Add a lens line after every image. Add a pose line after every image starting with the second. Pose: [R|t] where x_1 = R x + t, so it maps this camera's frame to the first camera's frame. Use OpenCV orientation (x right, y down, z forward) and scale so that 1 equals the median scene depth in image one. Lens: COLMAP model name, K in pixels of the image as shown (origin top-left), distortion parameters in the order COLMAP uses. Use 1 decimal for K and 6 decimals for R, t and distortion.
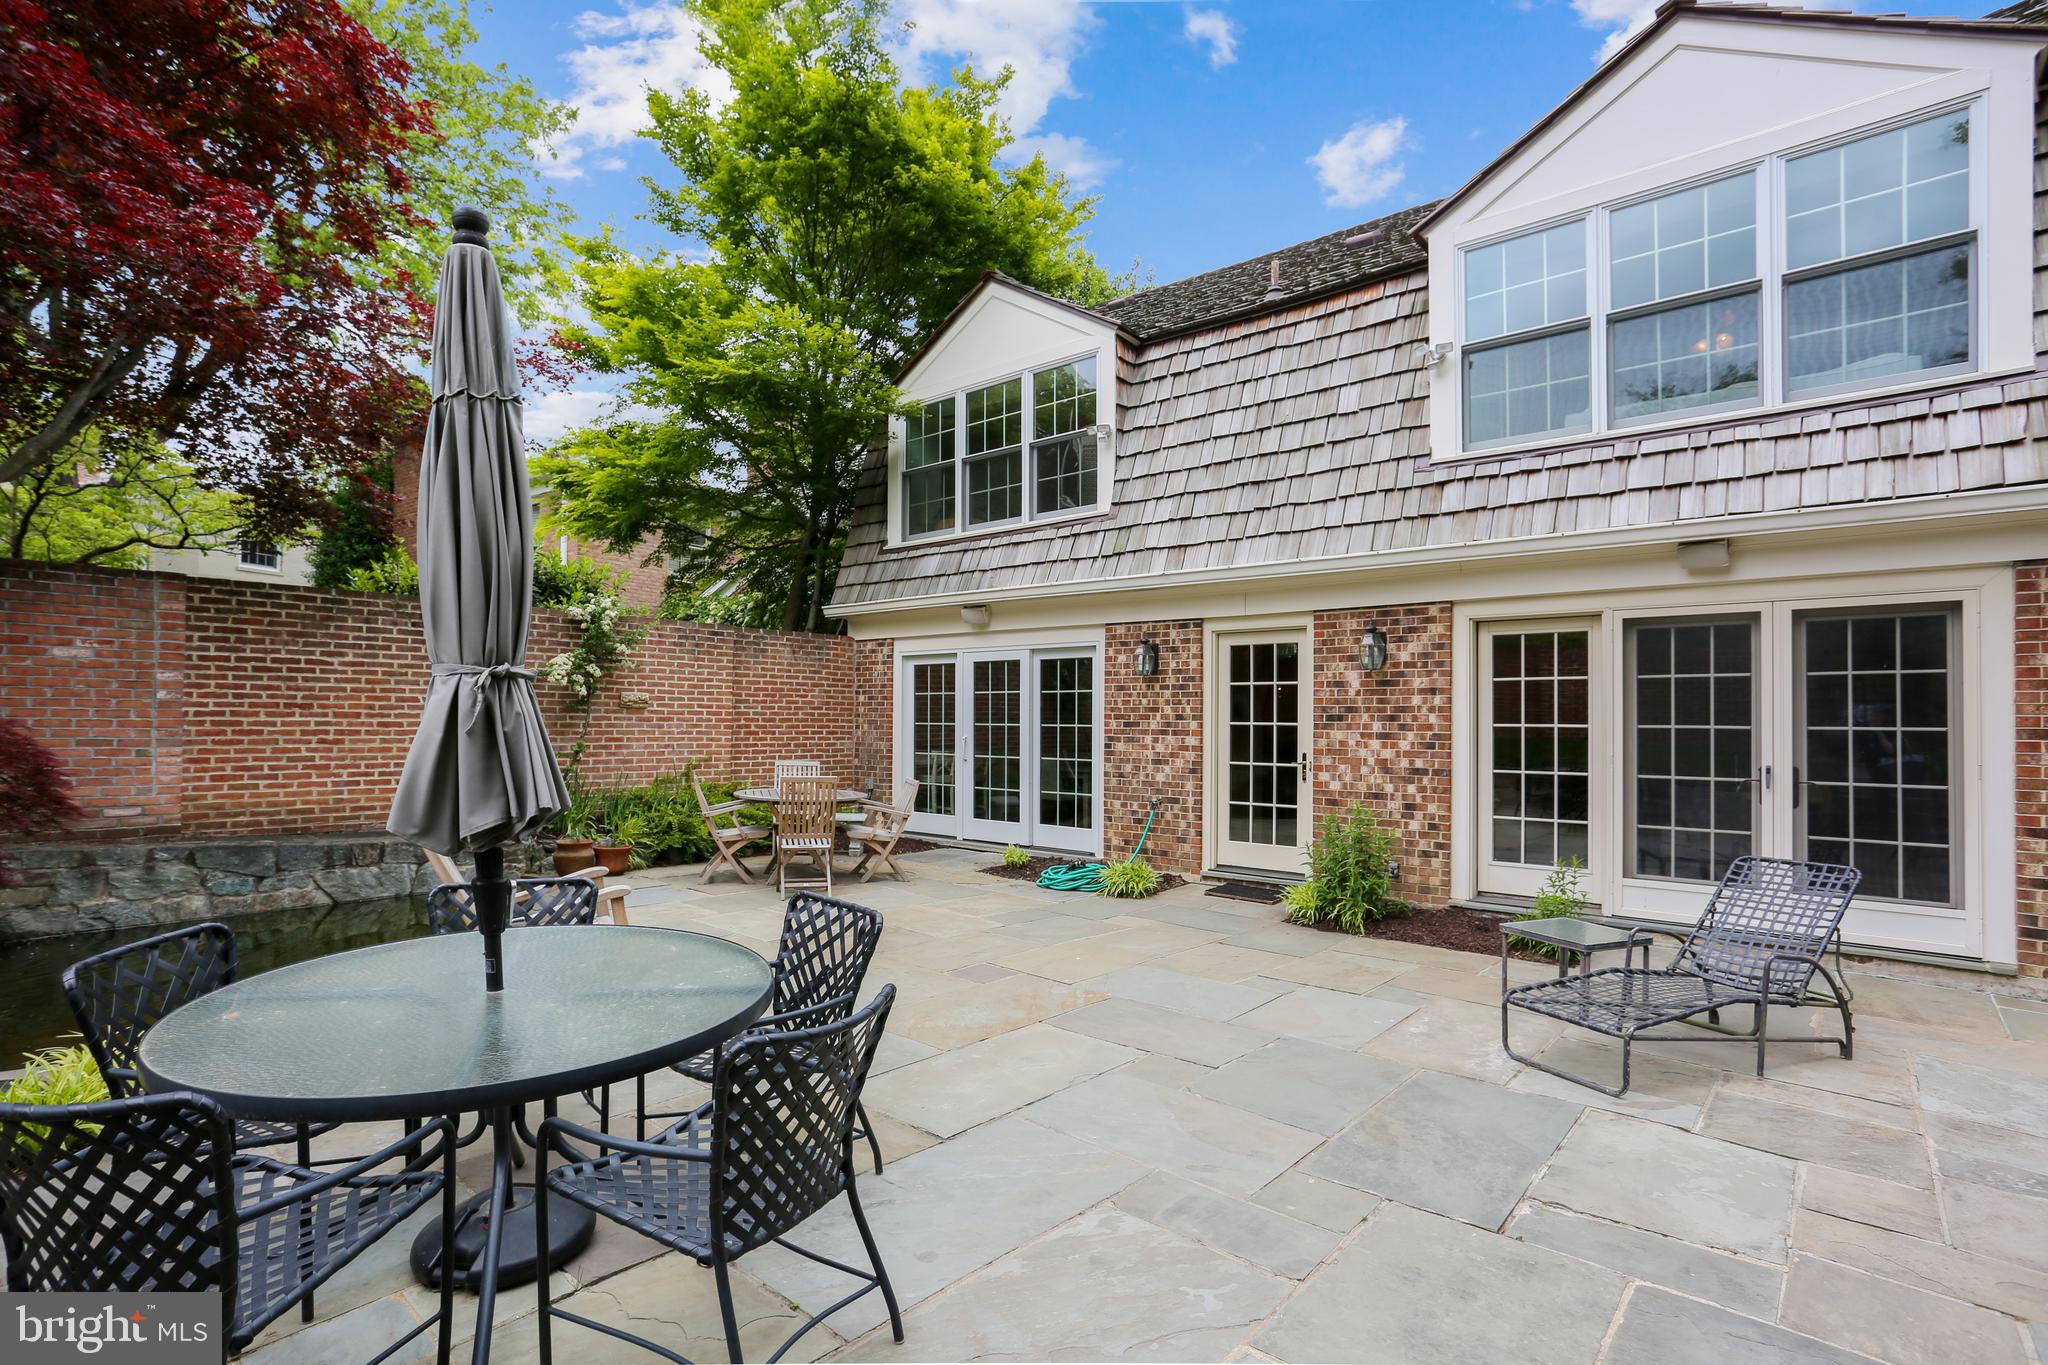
lens RADIAL K [[998.2, 0, 998.9], [0, 998.2, 717.8], [0, 0, 1]] dist [-0.063392, 0.043199]
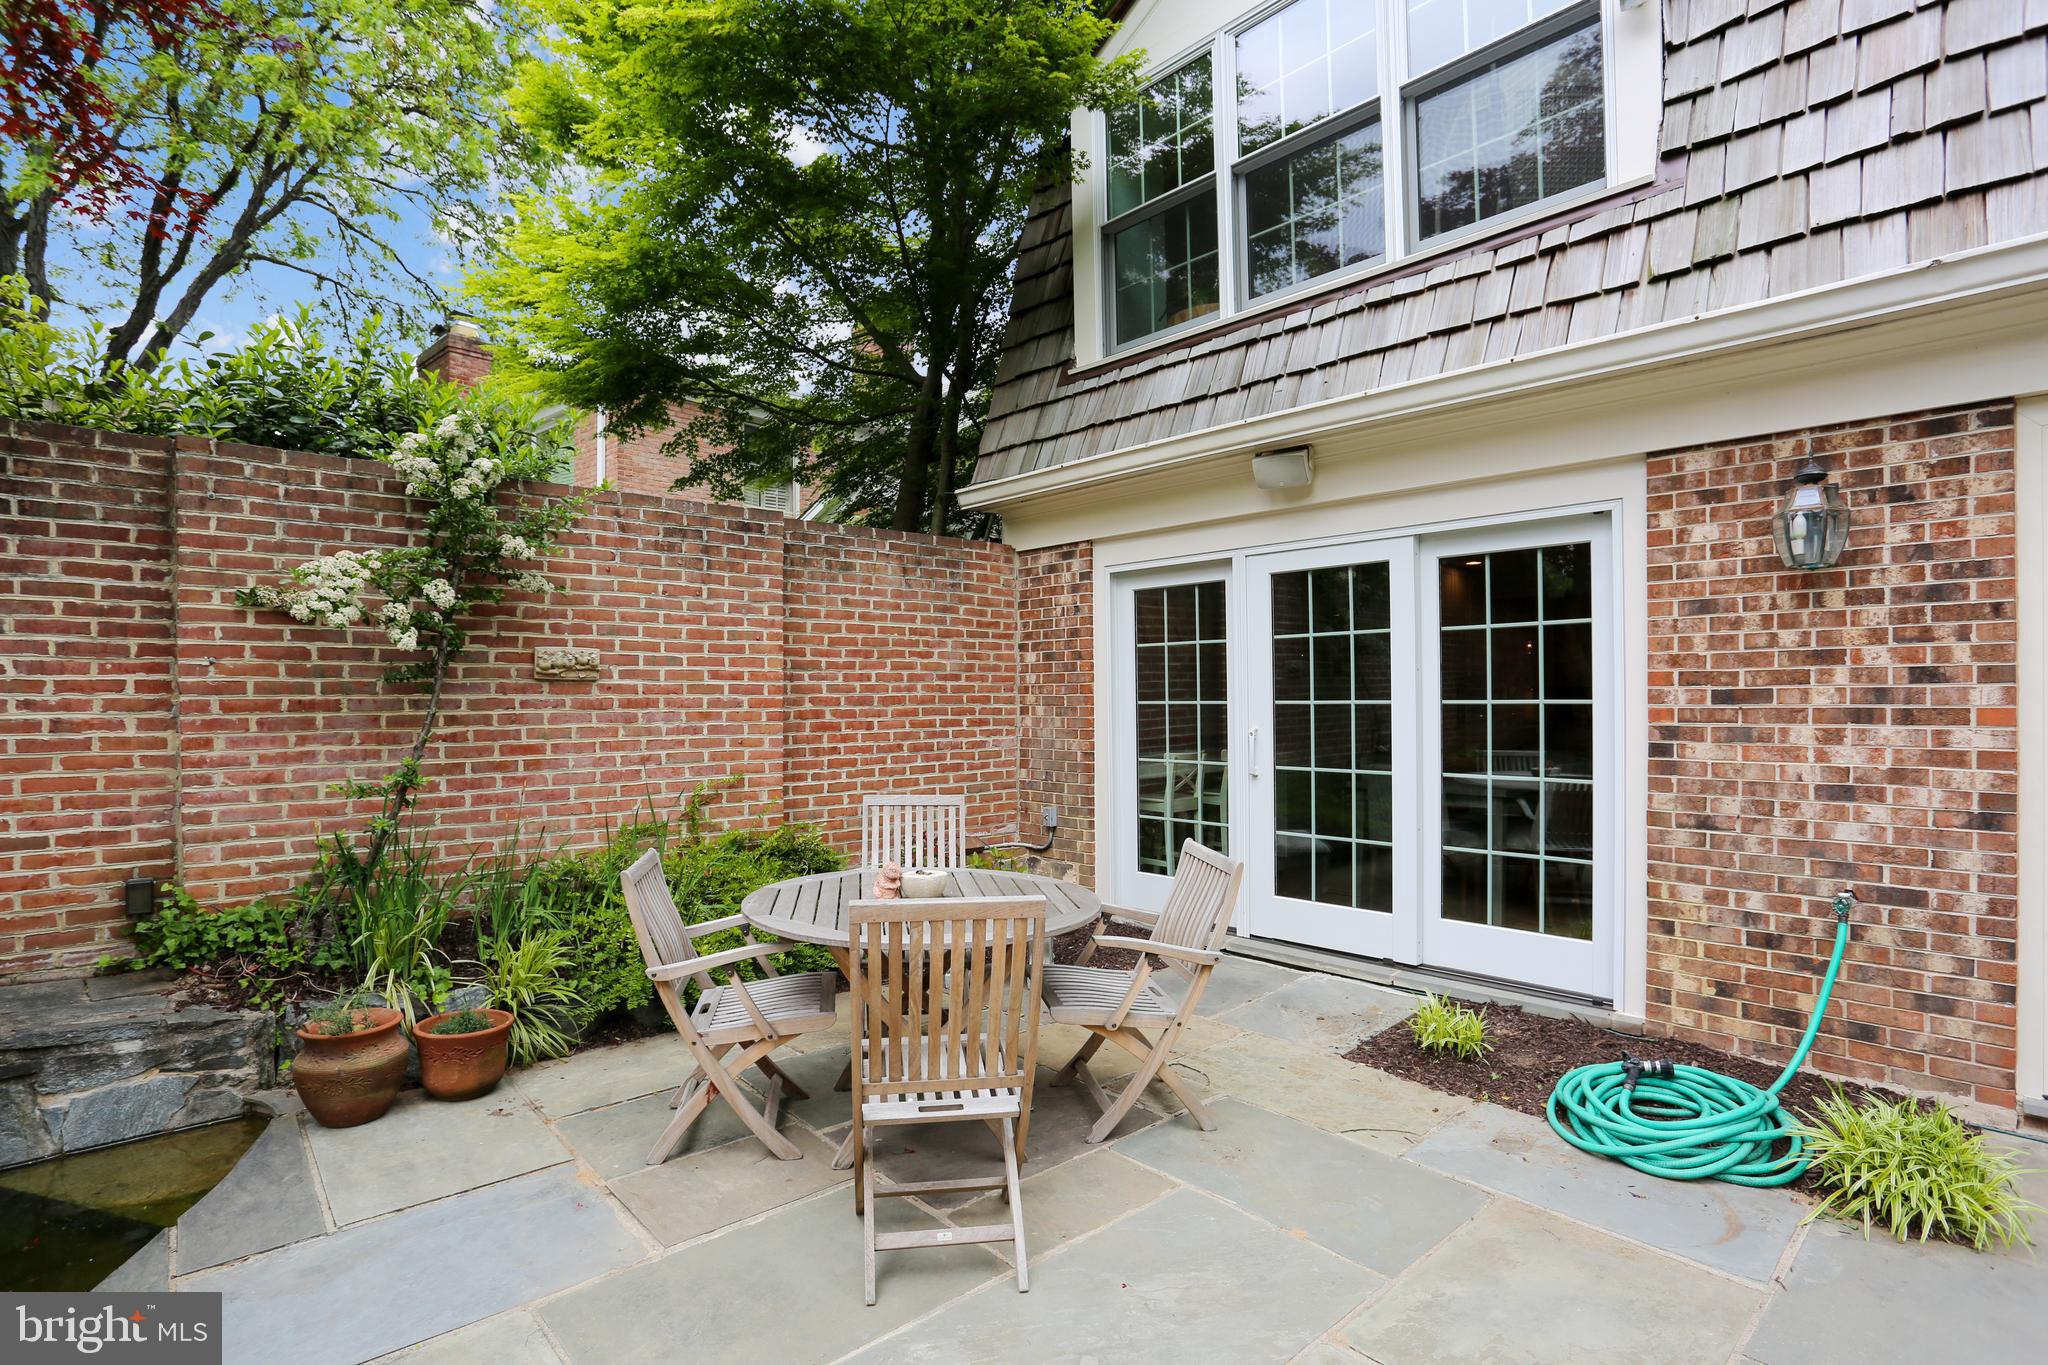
lens RADIAL K [[998.6, 0, 1005.4], [0, 998.6, 709.1], [0, 0, 1]] dist [-0.077027, 0.031188]
pose [[0.993195, -0.016823, -0.115245, -0.131191], [0.018297, 0.999764, 0.011743, 0.001952], [0.115020, -0.013772, 0.993268, 0.674425]]
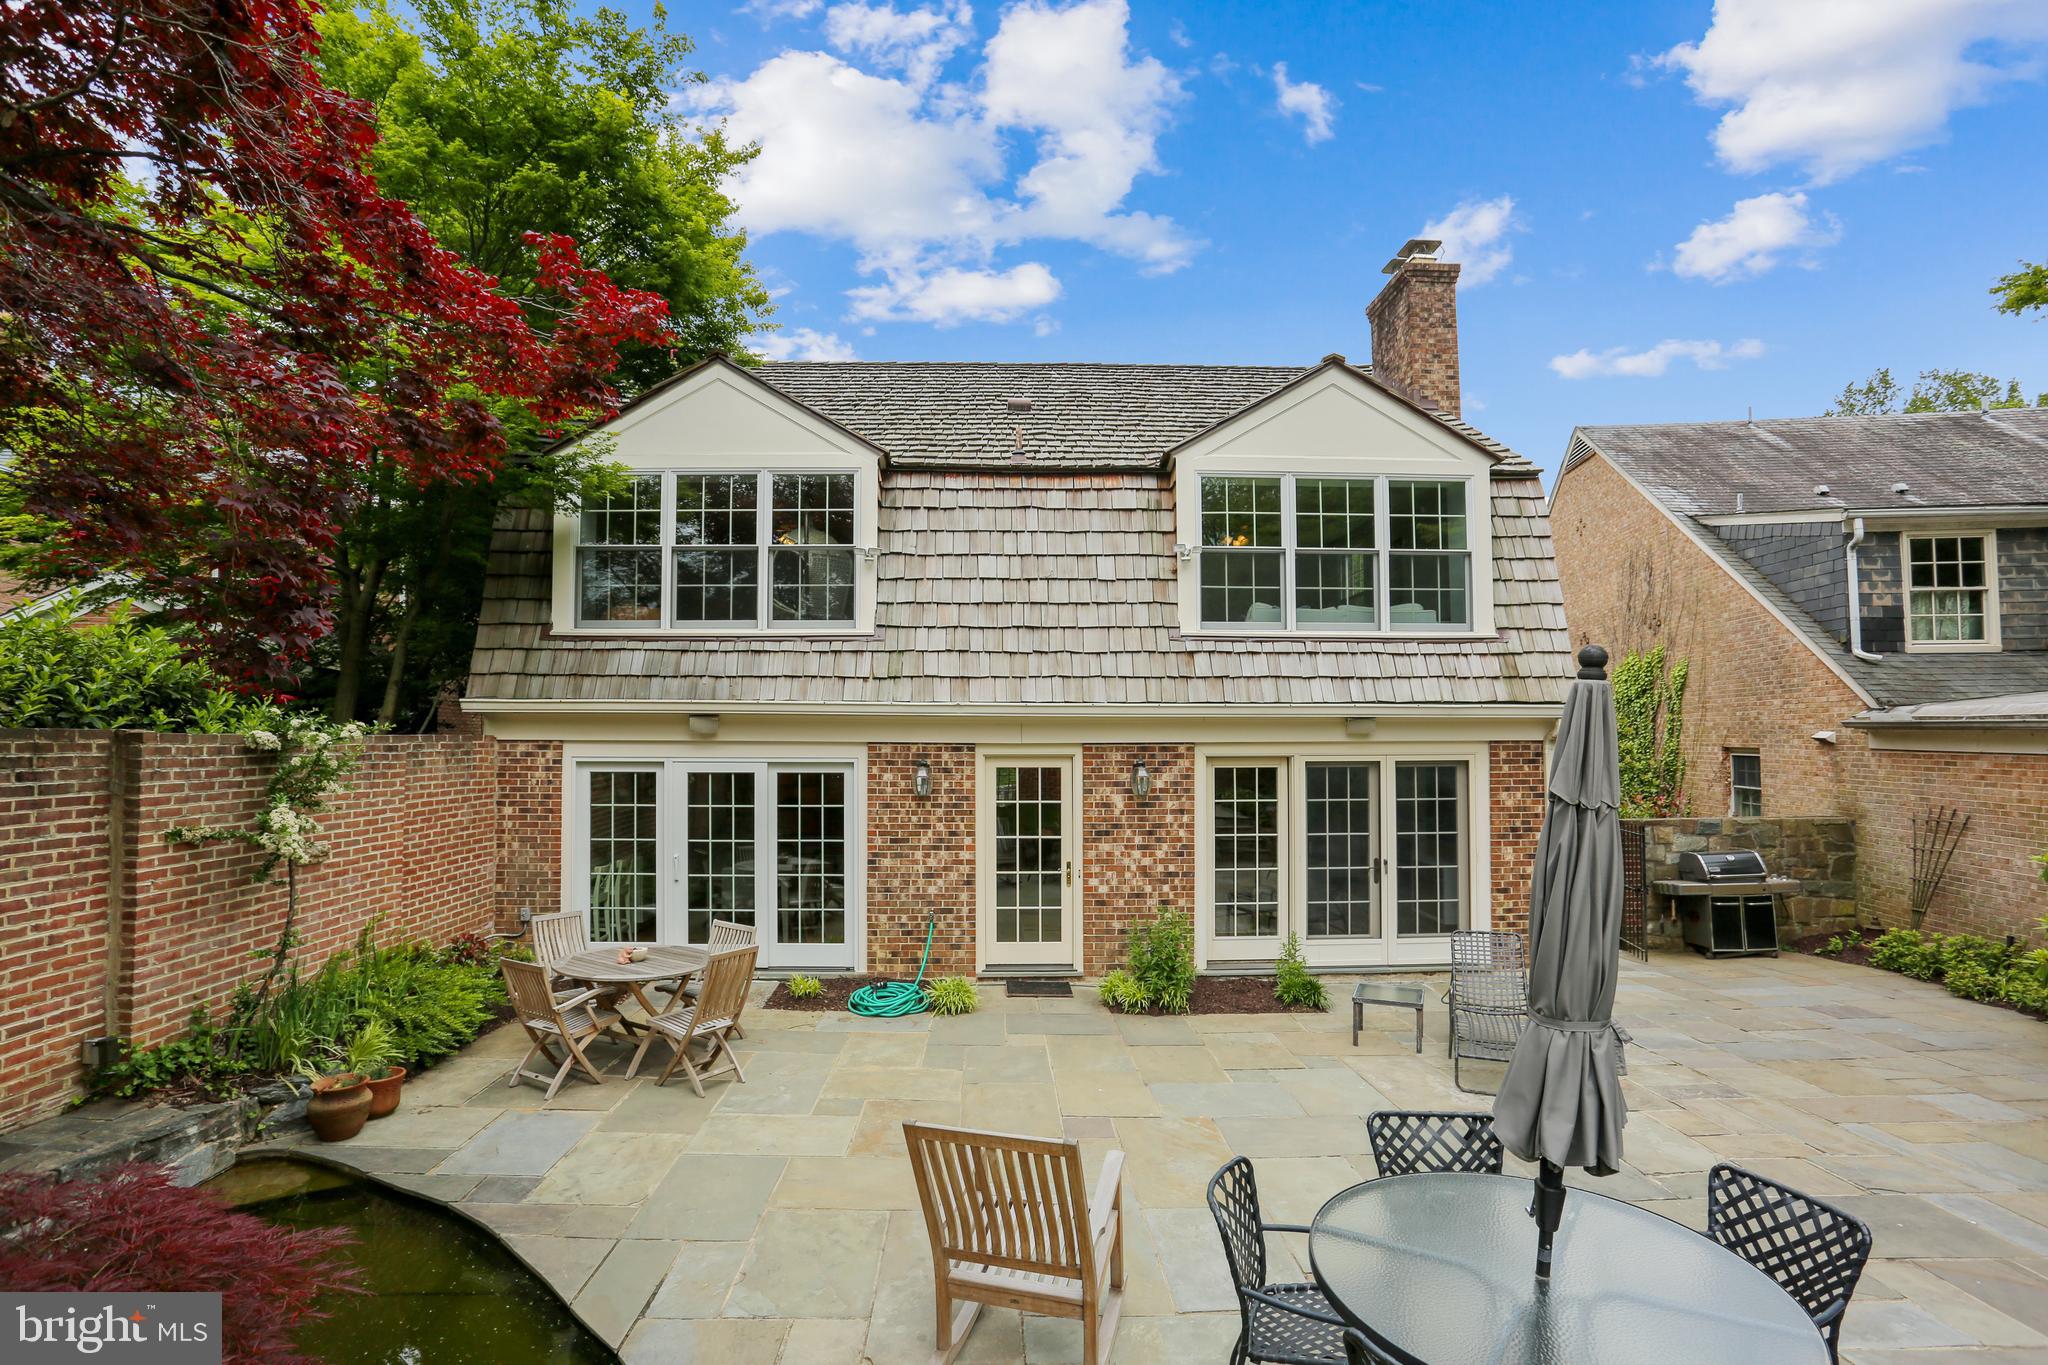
lens RADIAL K [[998.6, 0, 1005.4], [0, 998.6, 709.1], [0, 0, 1]] dist [-0.077027, 0.031188]
pose [[0.734425, 0.010120, 0.678615, -0.566885], [0.004821, 0.999786, -0.020127, -0.125600], [-0.678673, 0.018053, 0.734218, 0.184930]]
